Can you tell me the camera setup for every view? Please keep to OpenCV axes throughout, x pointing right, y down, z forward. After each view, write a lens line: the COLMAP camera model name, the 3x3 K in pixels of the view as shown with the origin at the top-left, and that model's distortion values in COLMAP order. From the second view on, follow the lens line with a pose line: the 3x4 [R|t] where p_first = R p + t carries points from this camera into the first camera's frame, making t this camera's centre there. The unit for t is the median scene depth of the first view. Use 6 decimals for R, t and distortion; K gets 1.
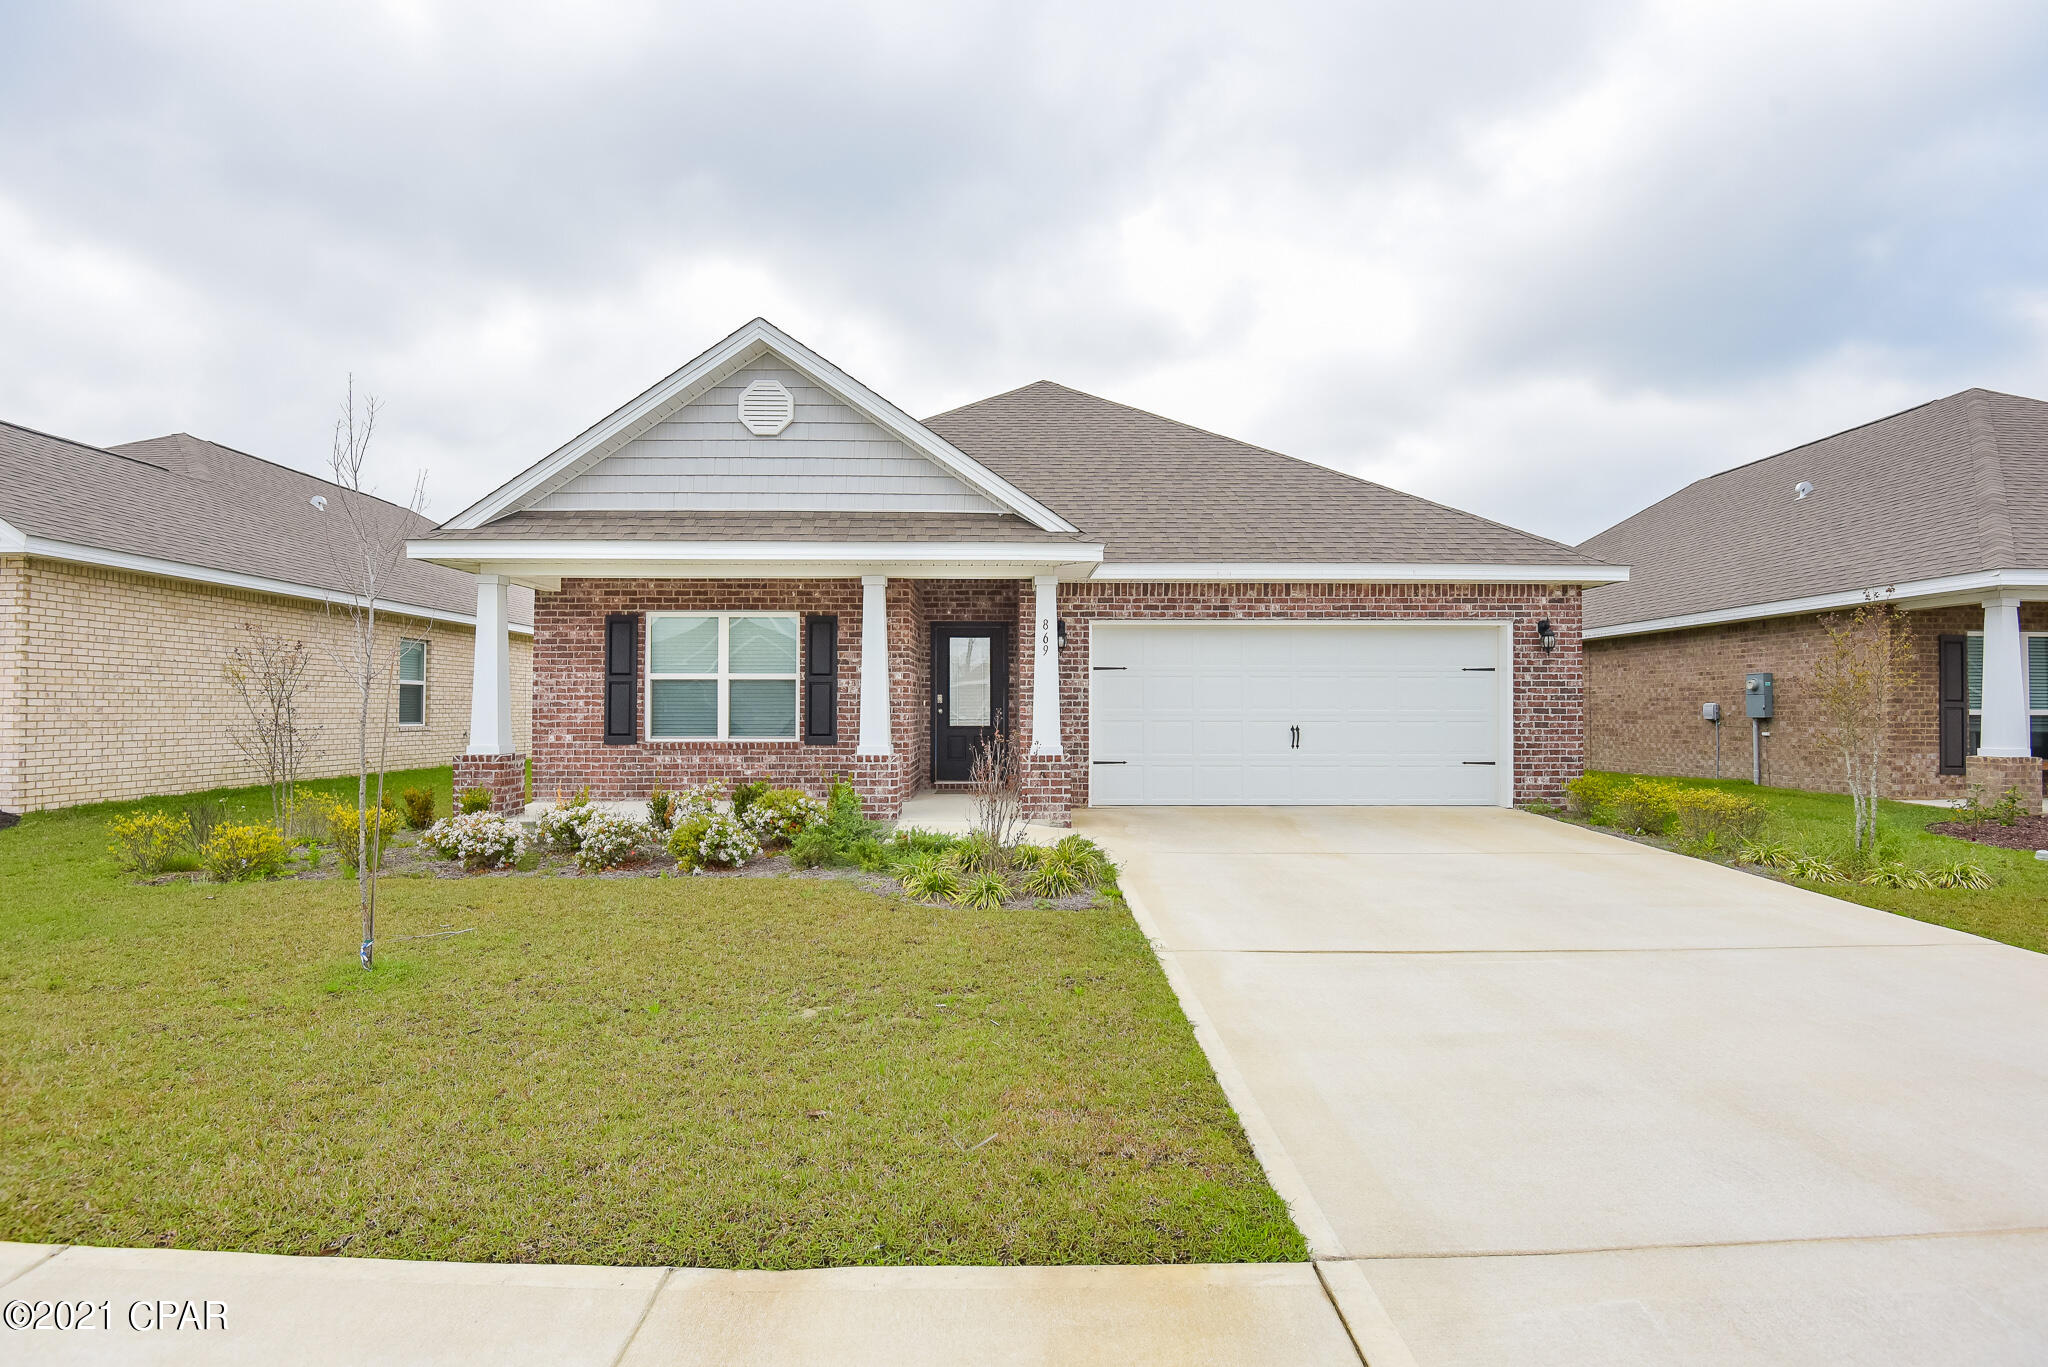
lens RADIAL K [[989.5, 0, 1018.7], [0, 989.5, 689.0], [0, 0, 1]] dist [-0.002537, -0.000366]
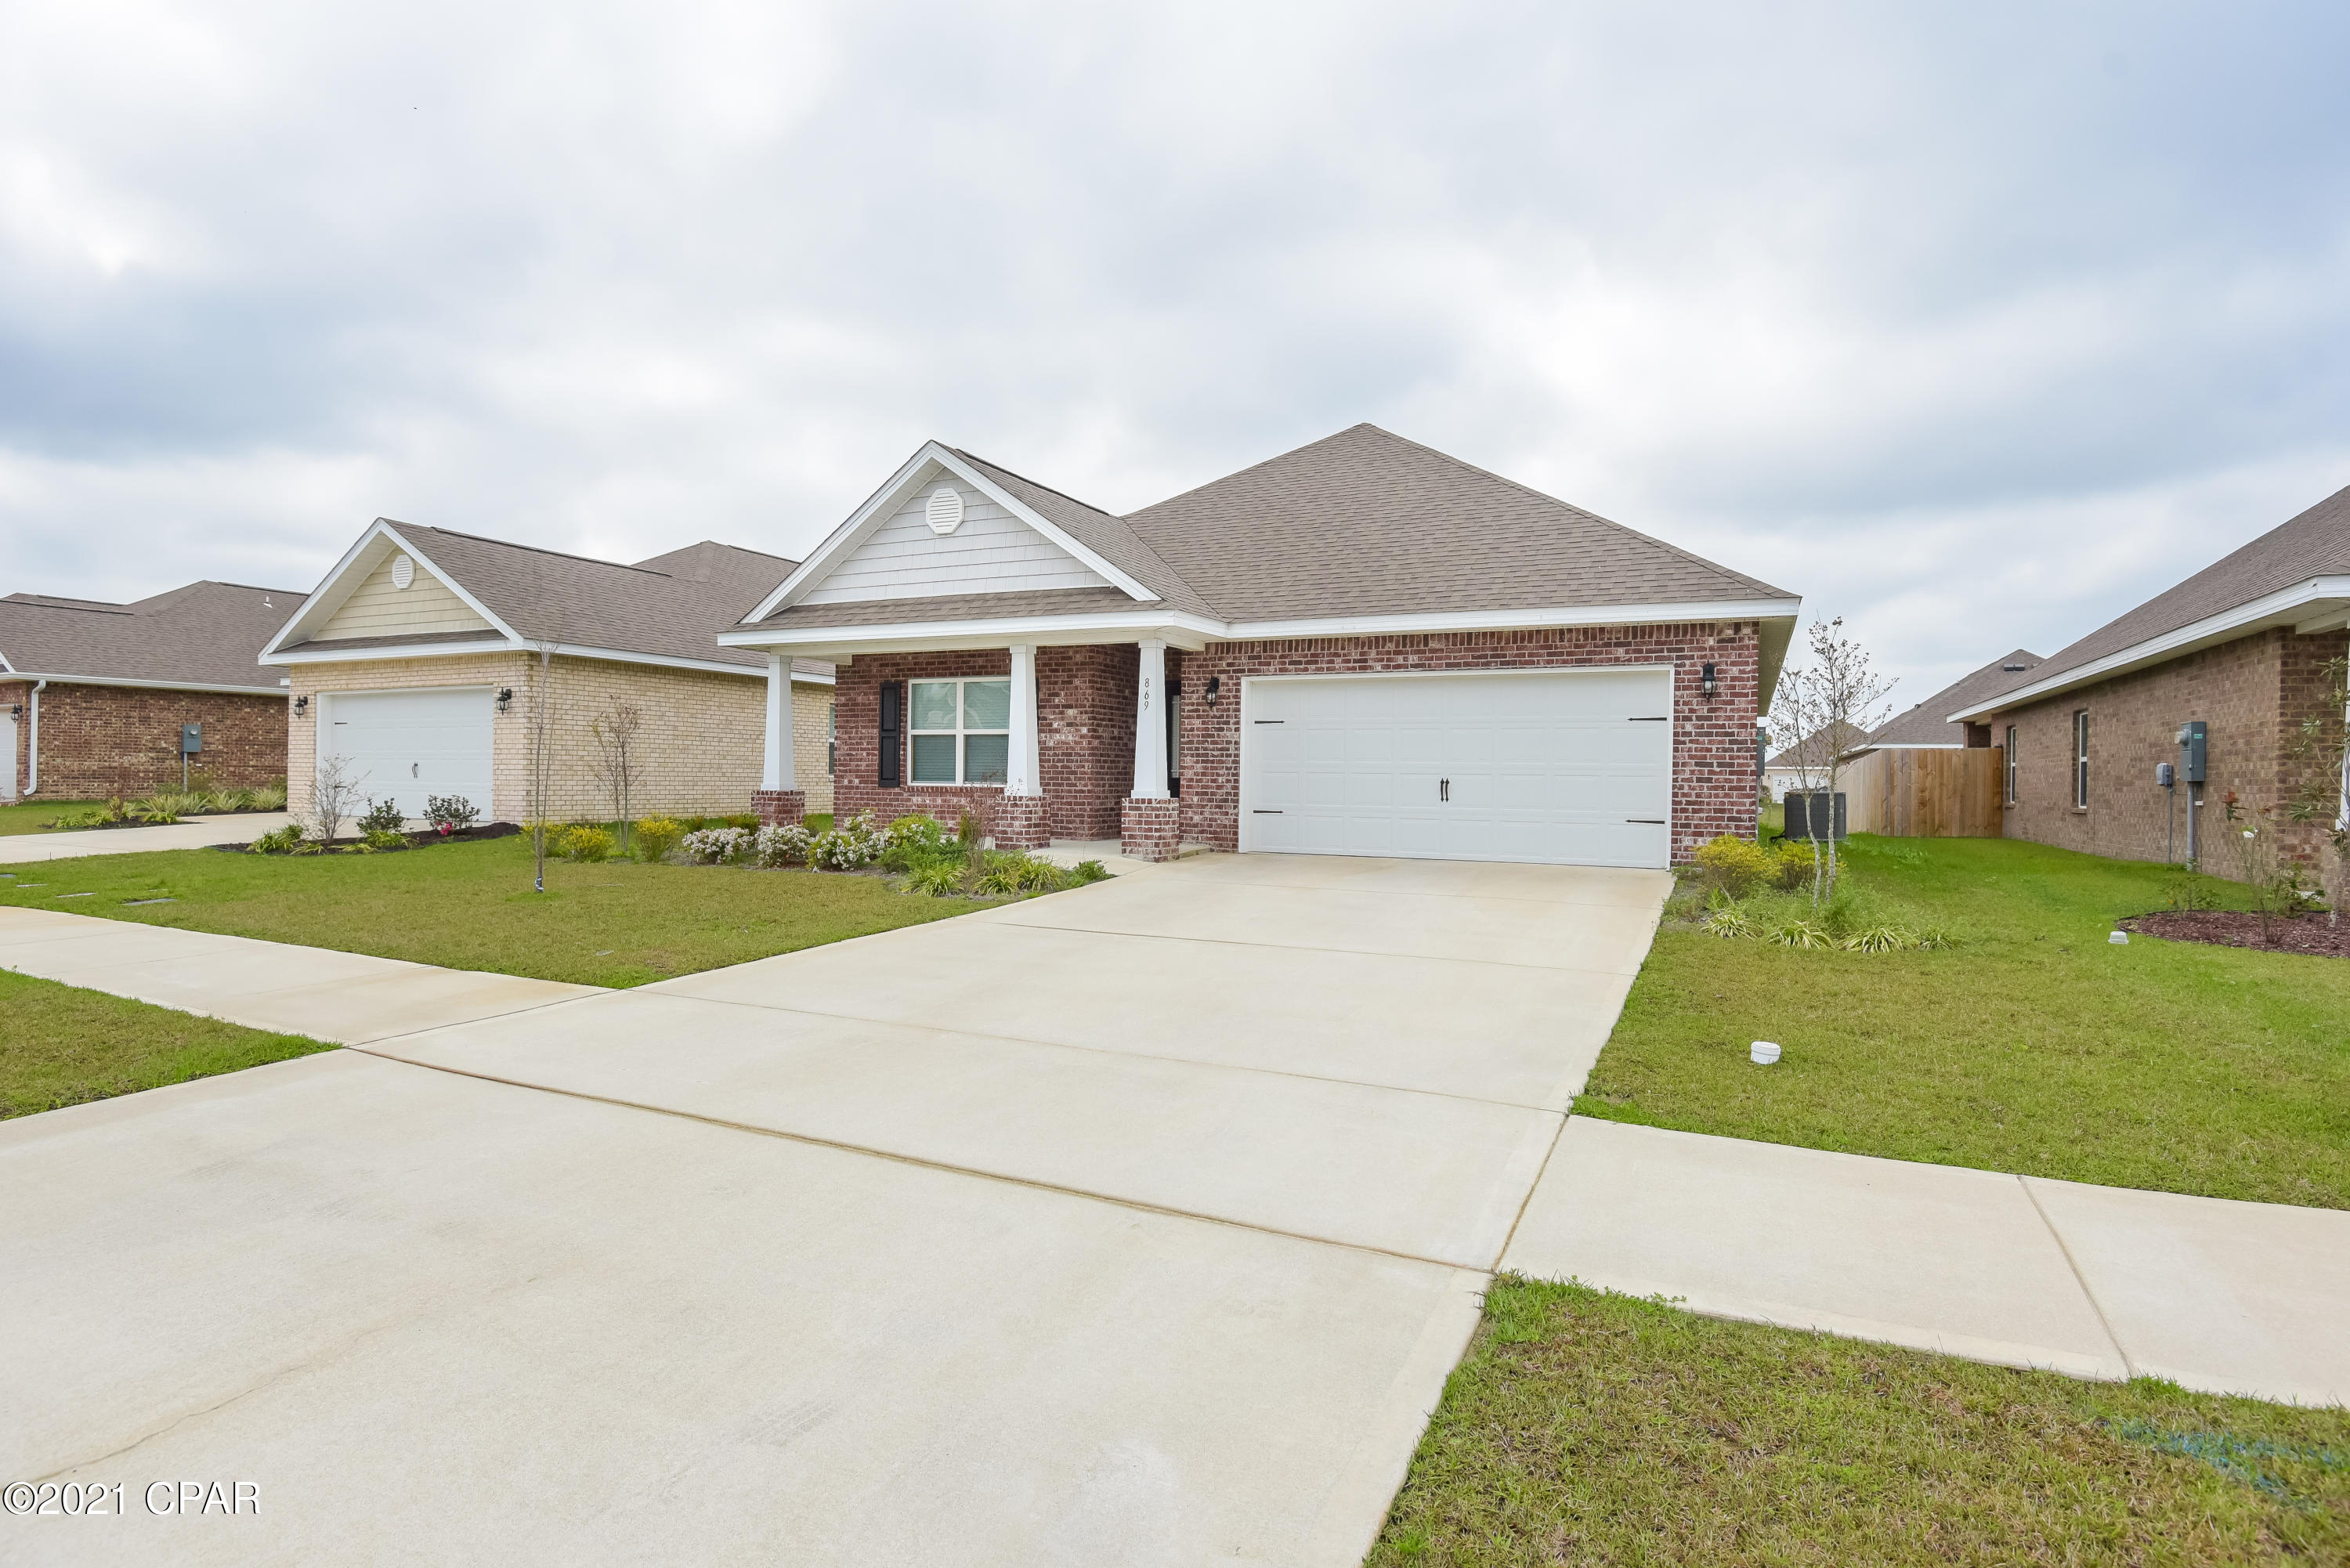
lens RADIAL K [[1181.1, 0, 1183.7], [0, 1181.1, 783.7], [0, 0, 1]] dist [-0.000896, -0.000211]
pose [[0.901412, 0.012588, -0.432779, 0.568191], [-0.003227, 0.999745, 0.022356, 0.017211], [0.432950, -0.018756, 0.901223, -0.172974]]
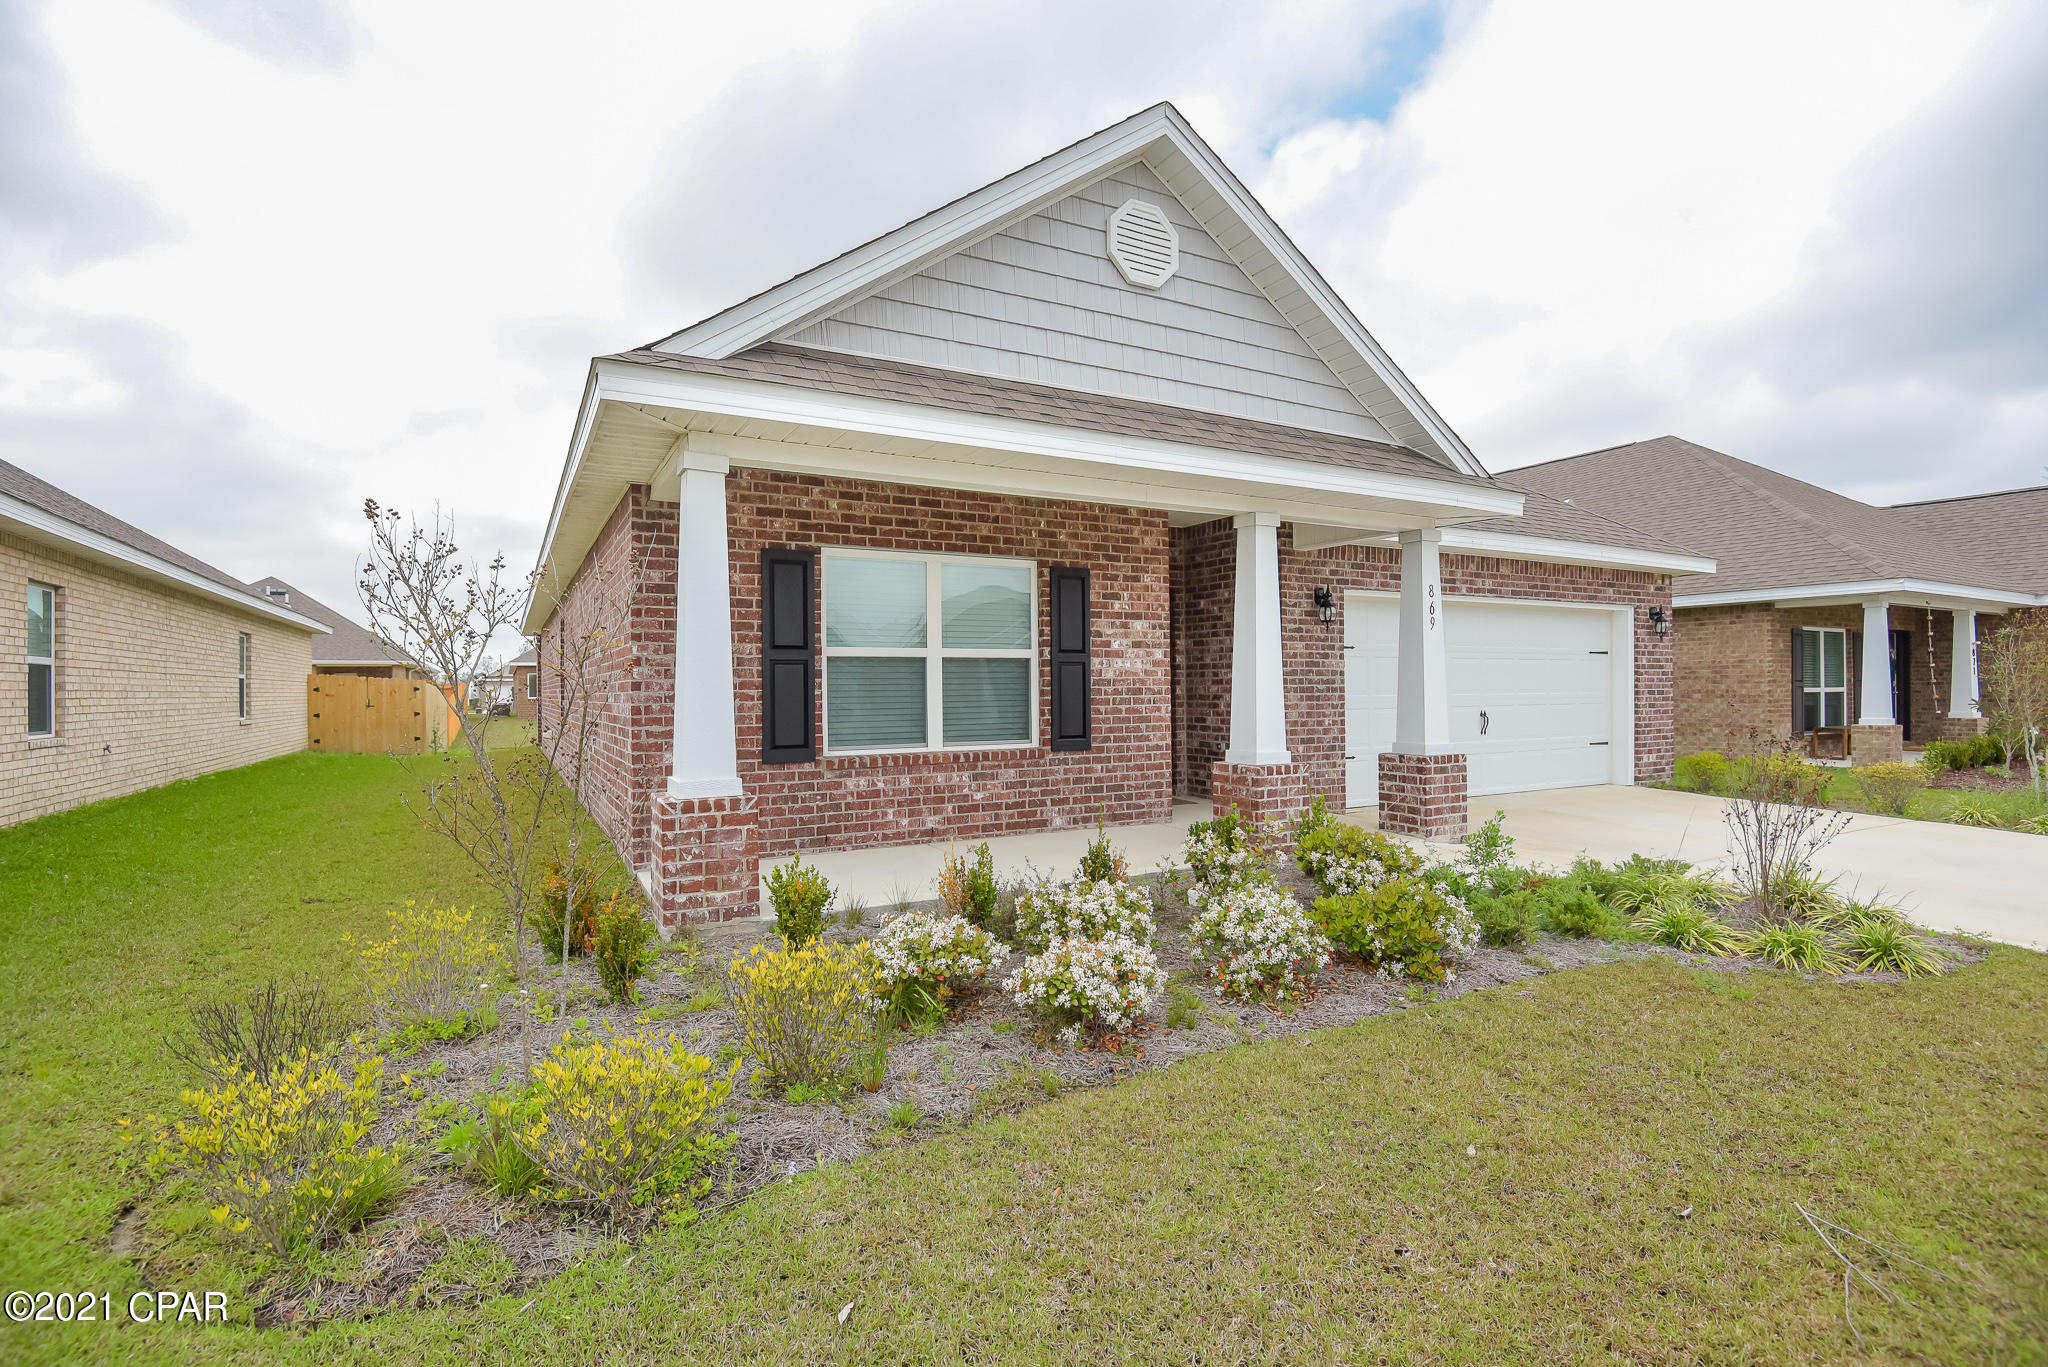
lens RADIAL K [[961.5, 0, 1021.1], [0, 961.5, 686.5], [0, 0, 1]] dist [0.002578, -0.027274]
pose [[0.883851, -0.007475, 0.467709, -0.550323], [-0.000189, 0.999867, 0.016337, -0.000697], [-0.467769, -0.014528, 0.883731, 0.410104]]
